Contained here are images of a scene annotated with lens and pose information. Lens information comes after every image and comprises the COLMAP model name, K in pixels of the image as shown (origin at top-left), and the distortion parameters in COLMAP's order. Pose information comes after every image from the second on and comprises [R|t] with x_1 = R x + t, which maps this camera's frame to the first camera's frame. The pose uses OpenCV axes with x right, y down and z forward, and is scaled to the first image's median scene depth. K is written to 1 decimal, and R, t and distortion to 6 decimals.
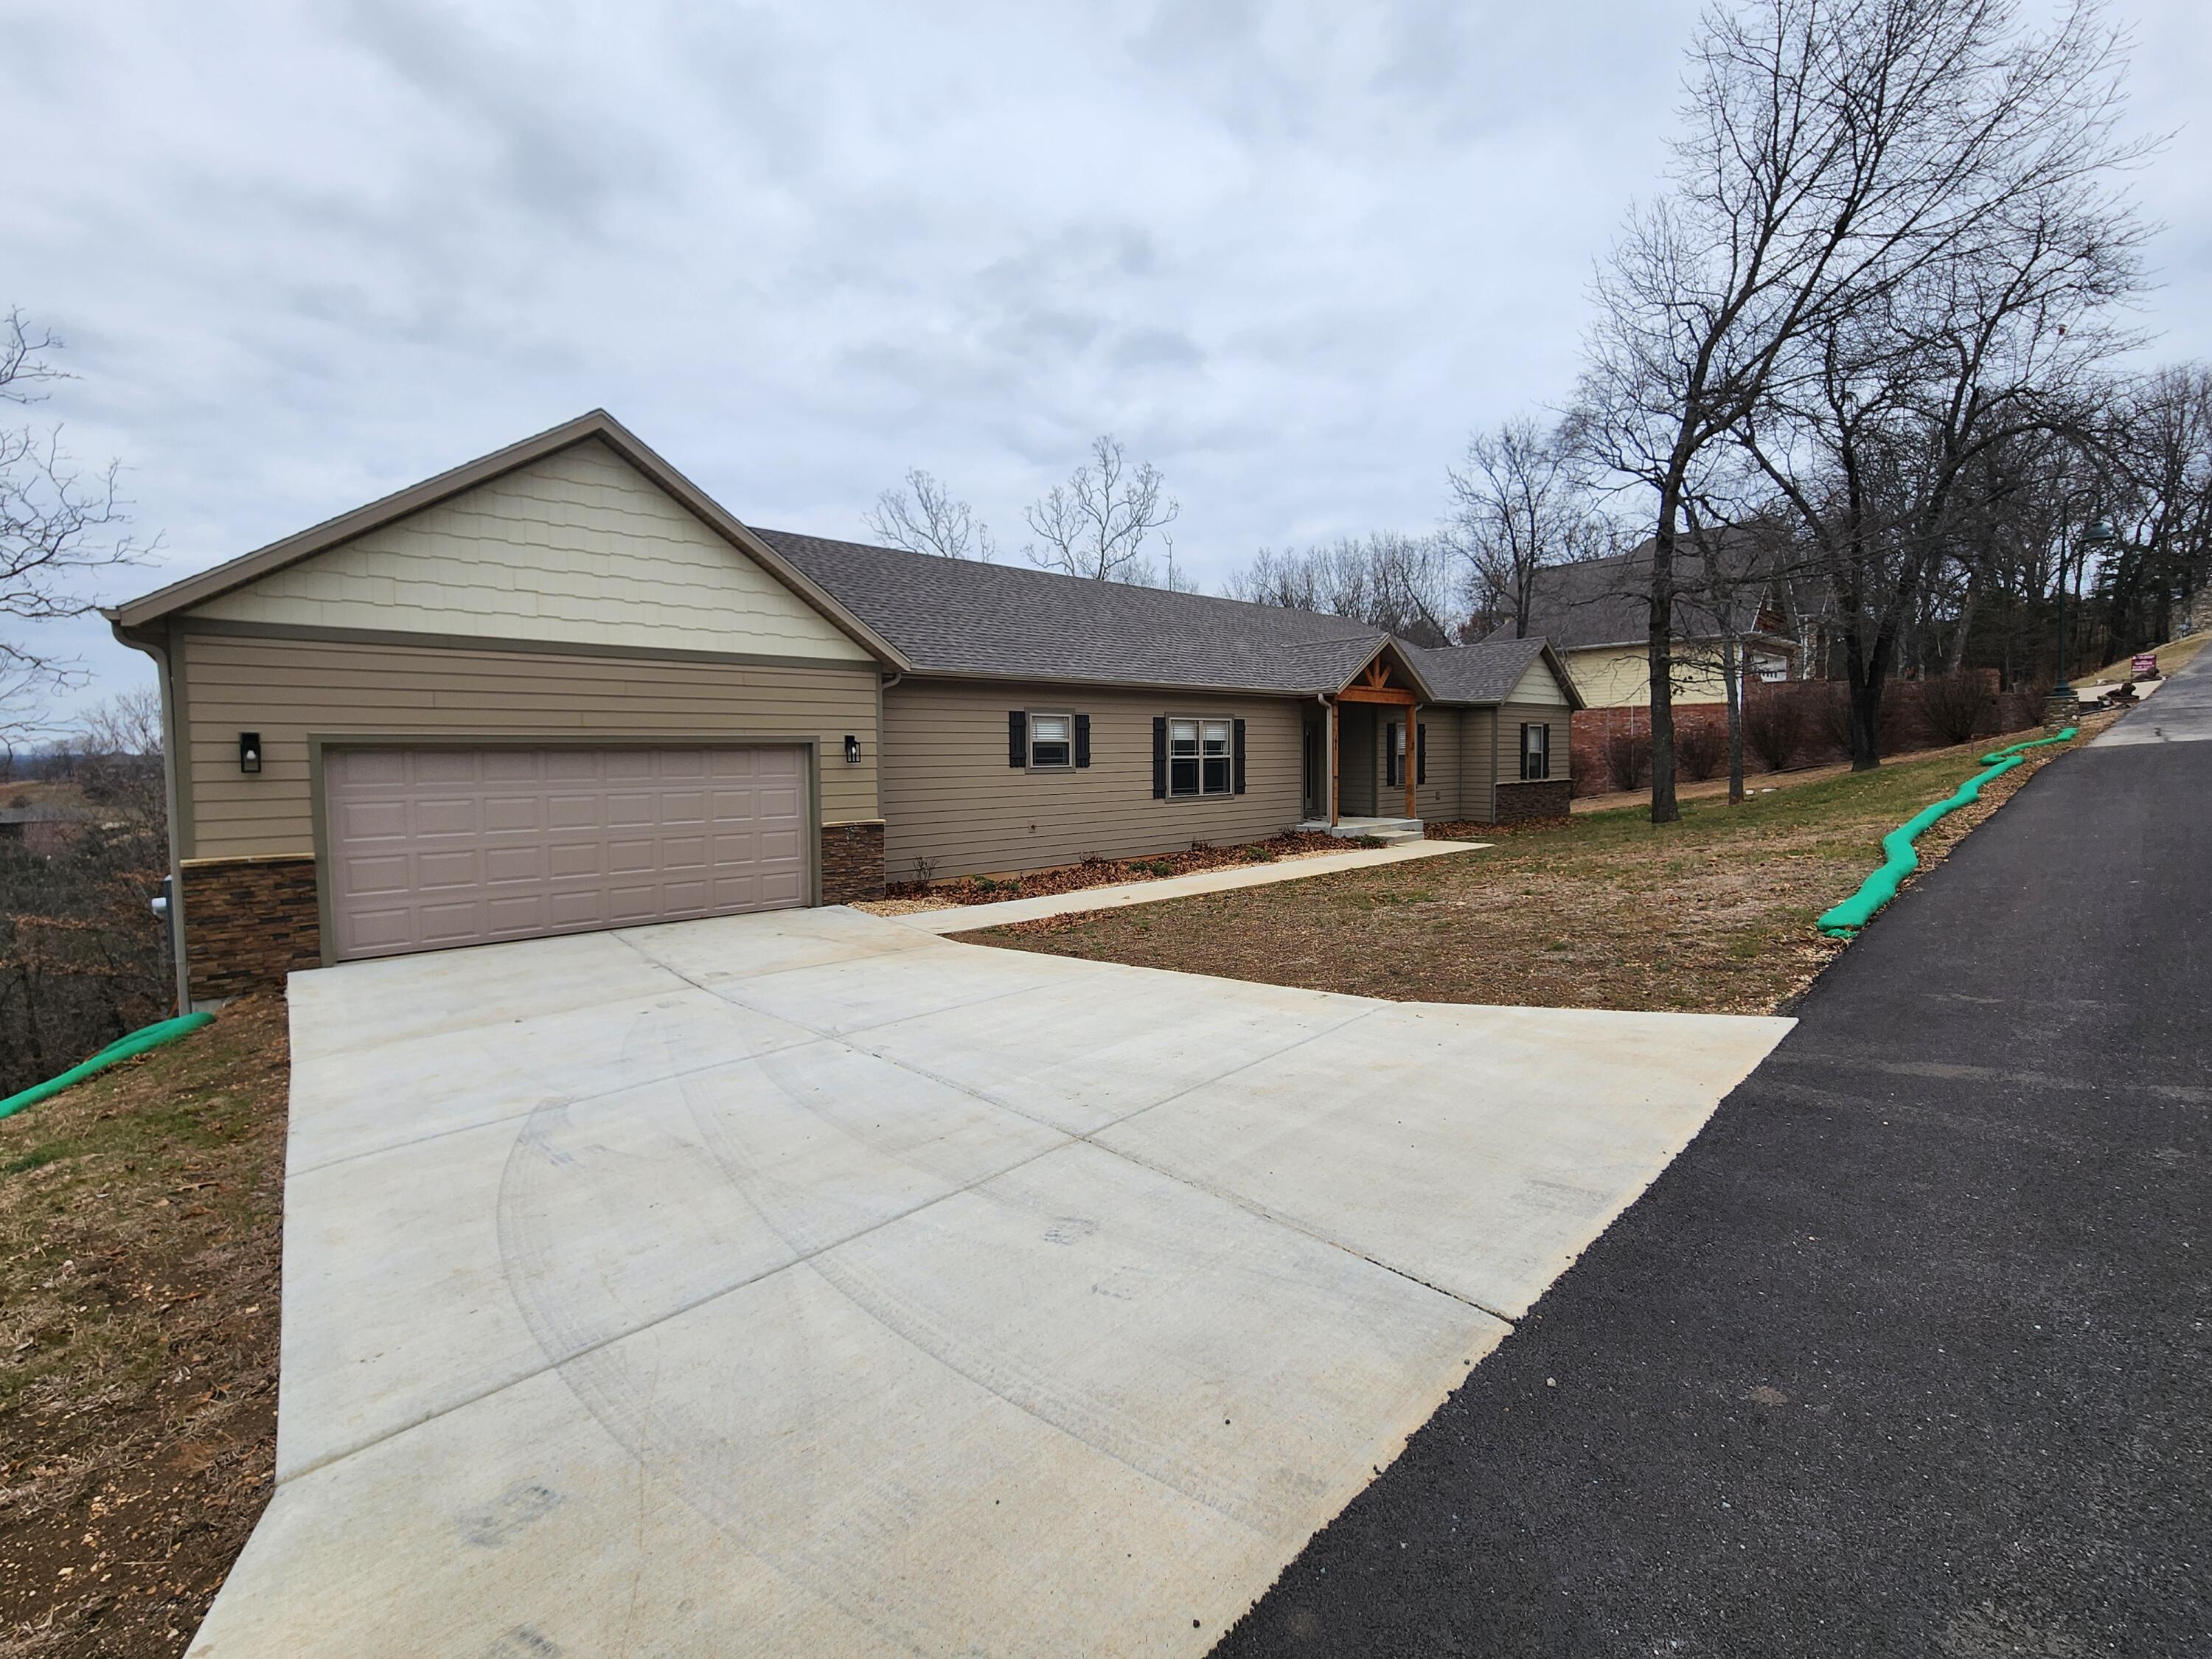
lens RADIAL K [[886.5, 0, 1102.9], [0, 886.5, 820.0], [0, 0, 1]] dist [0.000887, 0.000108]
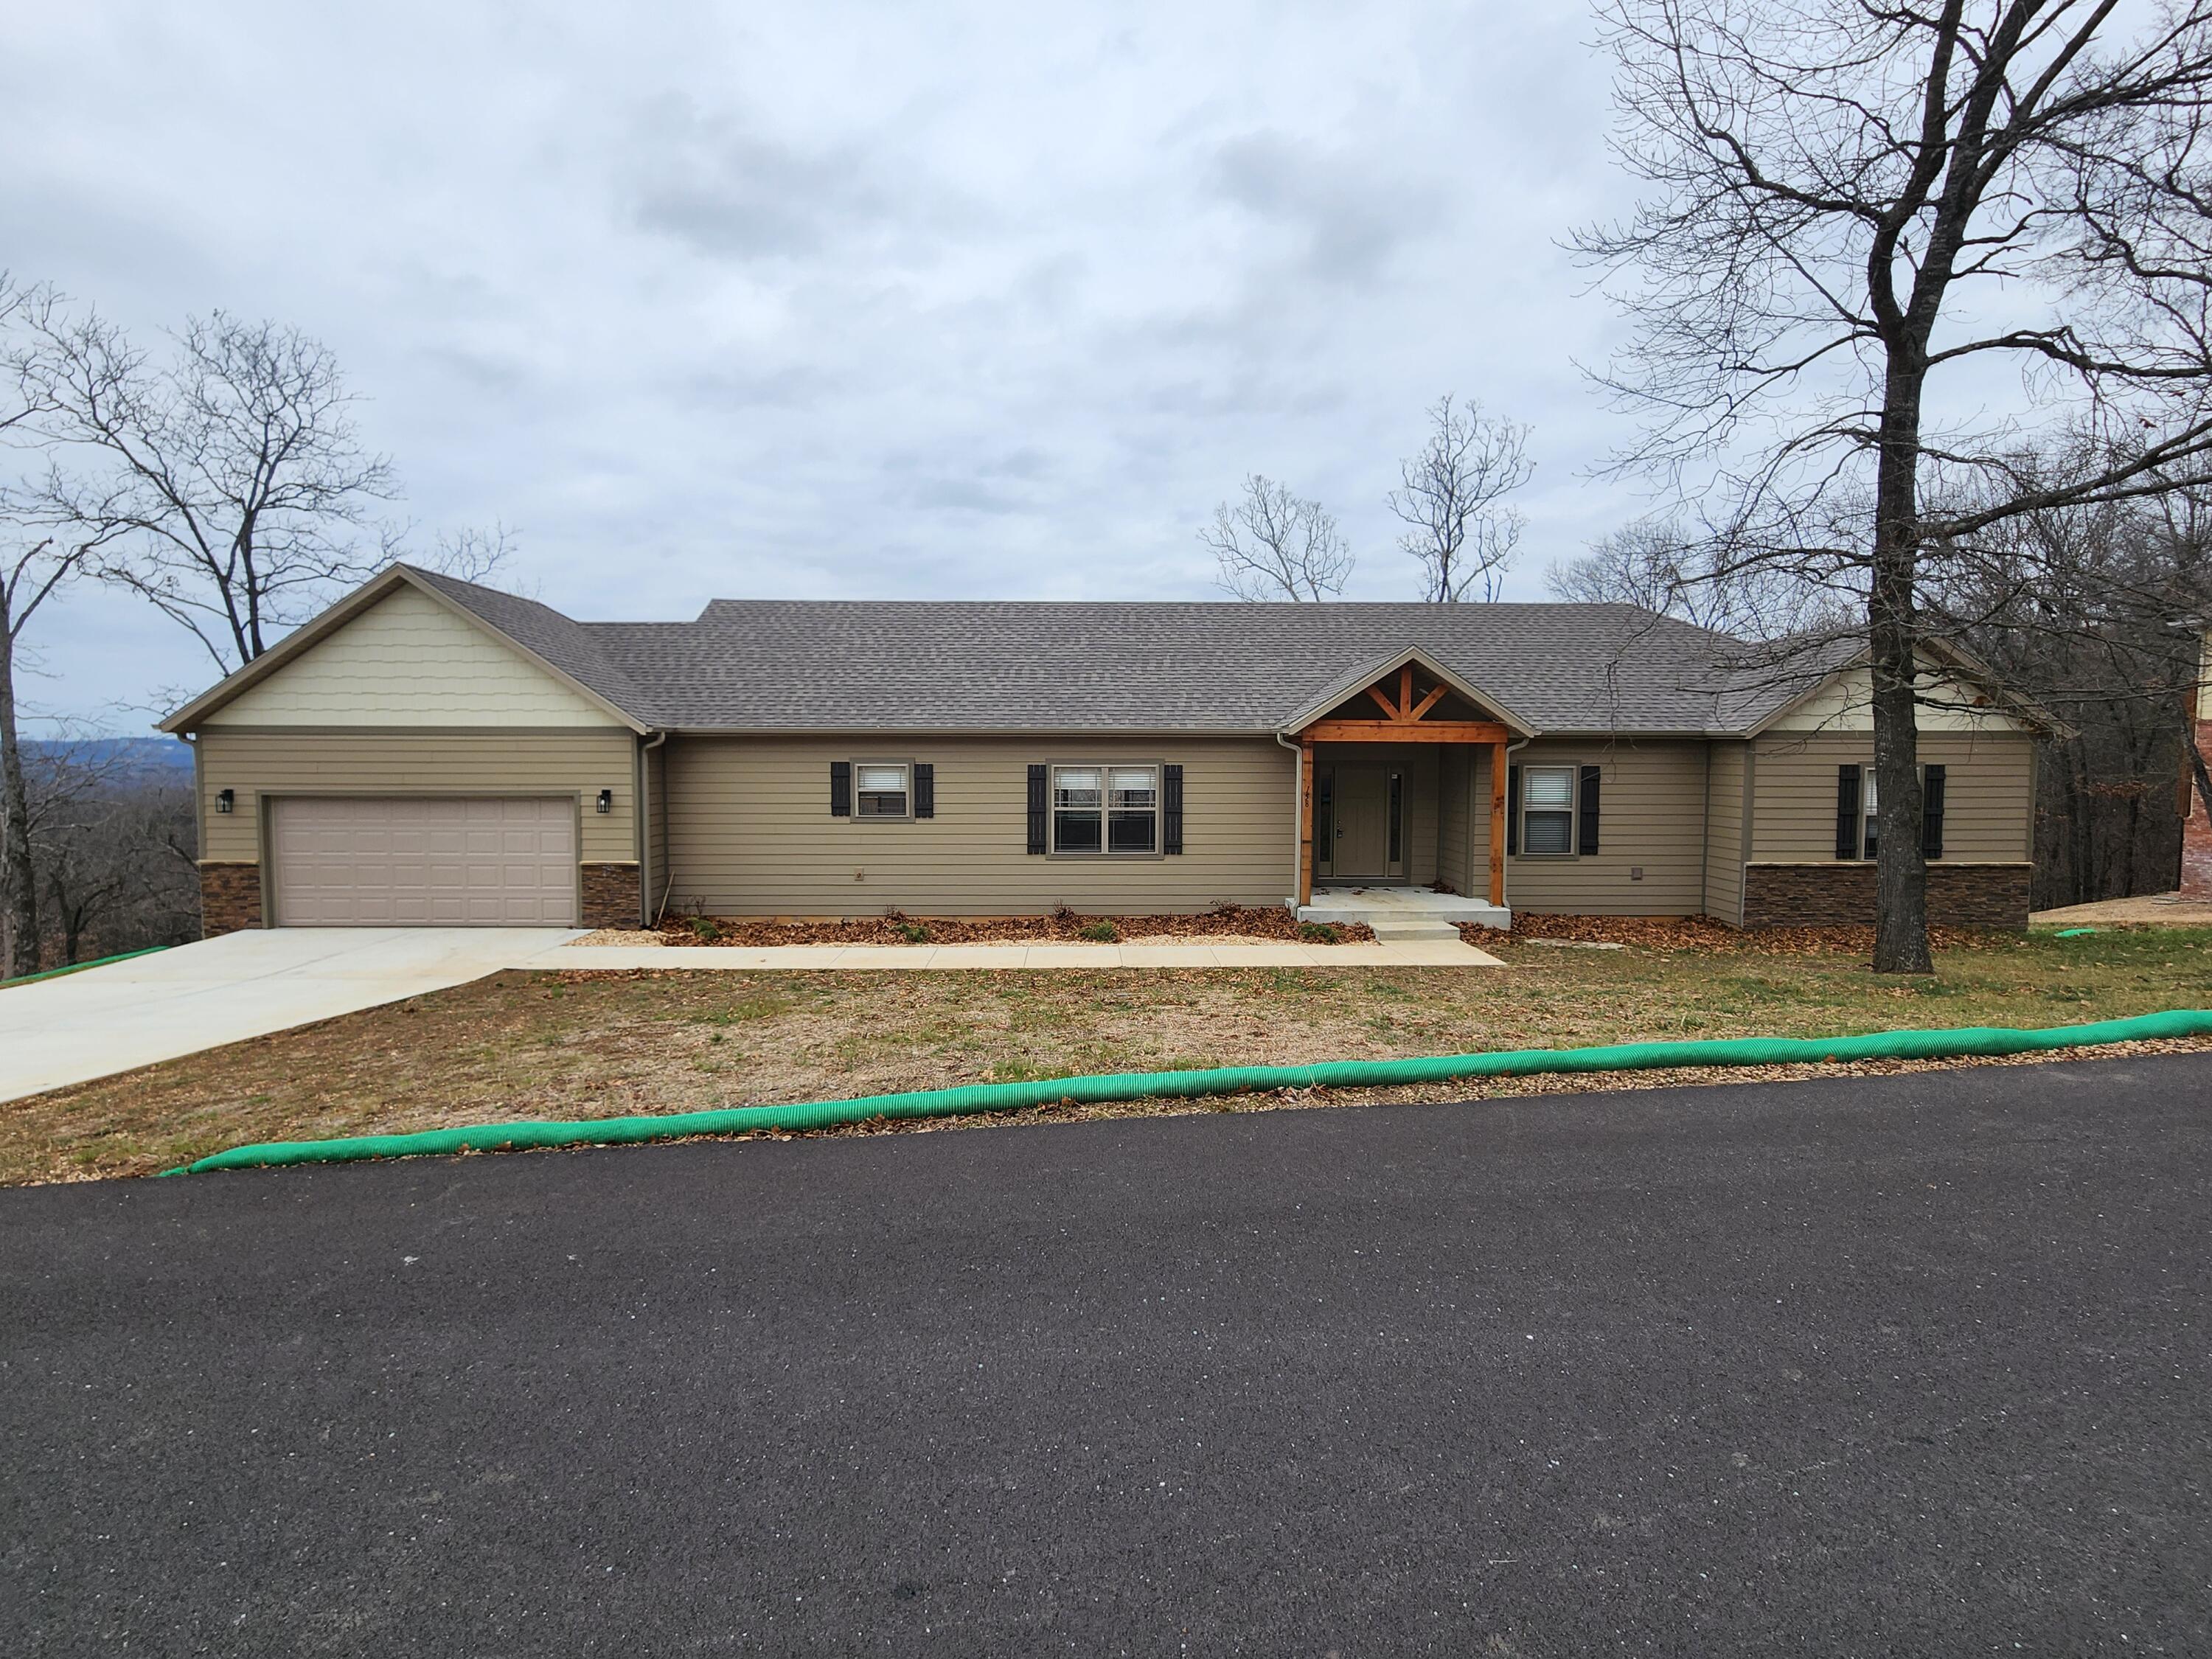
lens RADIAL K [[913.2, 0, 1105.0], [0, 913.2, 825.9], [0, 0, 1]] dist [0.000138, -0.000048]
pose [[0.779966, 0.065201, -0.622417, 0.788466], [-0.059231, 0.997784, 0.030298, -0.096814], [0.623013, 0.013235, 0.782099, 0.357298]]
